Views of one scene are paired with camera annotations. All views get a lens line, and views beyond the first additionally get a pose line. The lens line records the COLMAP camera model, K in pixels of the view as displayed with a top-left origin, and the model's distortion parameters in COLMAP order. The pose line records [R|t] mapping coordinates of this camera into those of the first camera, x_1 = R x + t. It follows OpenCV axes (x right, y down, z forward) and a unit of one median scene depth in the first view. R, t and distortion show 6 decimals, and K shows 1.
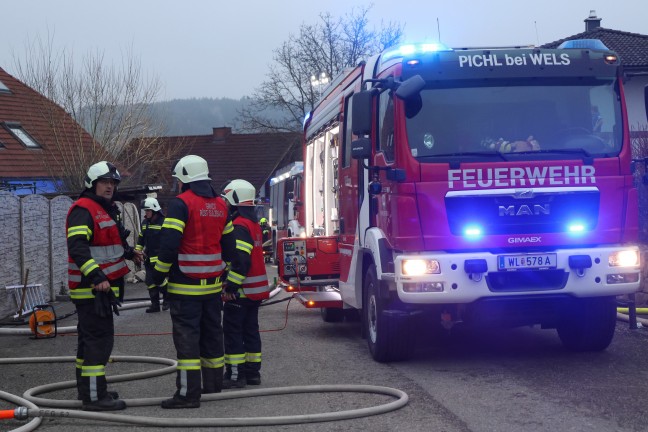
lens RADIAL K [[1178.6, 0, 324.2], [0, 1178.6, 193.7], [0, 0, 1]] dist [0.013735, -0.081971]
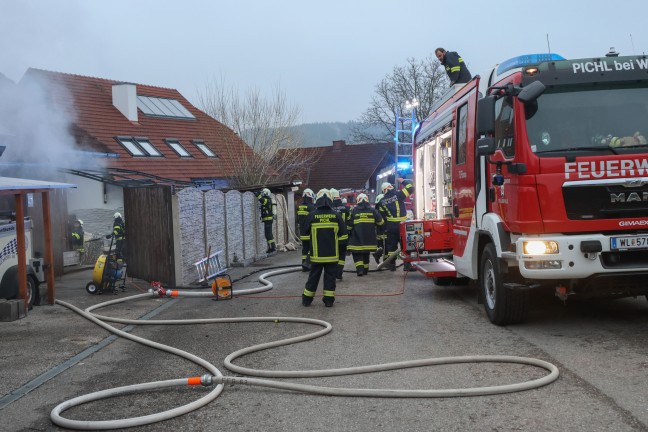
lens RADIAL K [[1178.6, 0, 324.2], [0, 1178.6, 193.7], [0, 0, 1]] dist [0.013735, -0.081971]
pose [[0.988879, -0.016289, -0.147828, 0.067123], [0.017069, 0.999846, 0.004008, 0.001663], [0.147740, -0.006486, 0.989005, -0.270221]]
